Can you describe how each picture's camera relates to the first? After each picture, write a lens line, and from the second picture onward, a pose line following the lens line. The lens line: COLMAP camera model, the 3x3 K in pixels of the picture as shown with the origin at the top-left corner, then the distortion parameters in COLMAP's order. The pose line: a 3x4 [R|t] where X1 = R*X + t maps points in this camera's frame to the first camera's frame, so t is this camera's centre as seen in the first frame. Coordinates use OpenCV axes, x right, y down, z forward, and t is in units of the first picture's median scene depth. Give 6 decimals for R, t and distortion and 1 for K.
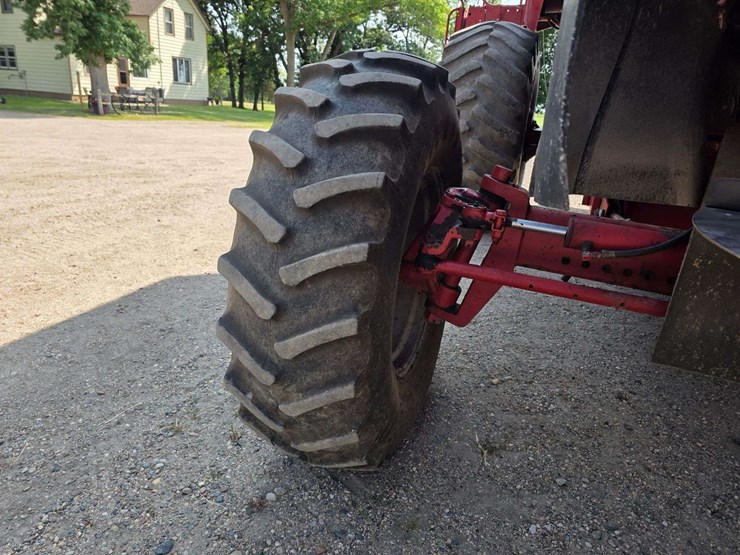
lens RADIAL K [[494.8, 0, 358.5], [0, 494.8, 270.2], [0, 0, 1]] dist [0.061873, -0.057884]
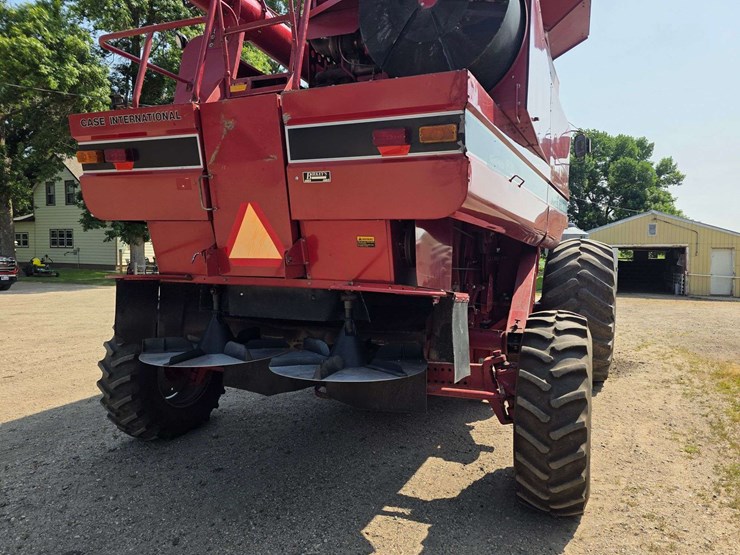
lens RADIAL K [[490.2, 0, 370.0], [0, 490.2, 277.5], [0, 0, 1]] dist [0.065941, -0.061674]
pose [[0.998373, -0.045672, -0.034140, 0.091639], [0.034741, 0.961965, -0.270954, 0.021731], [0.045217, 0.269327, 0.961987, -0.125975]]
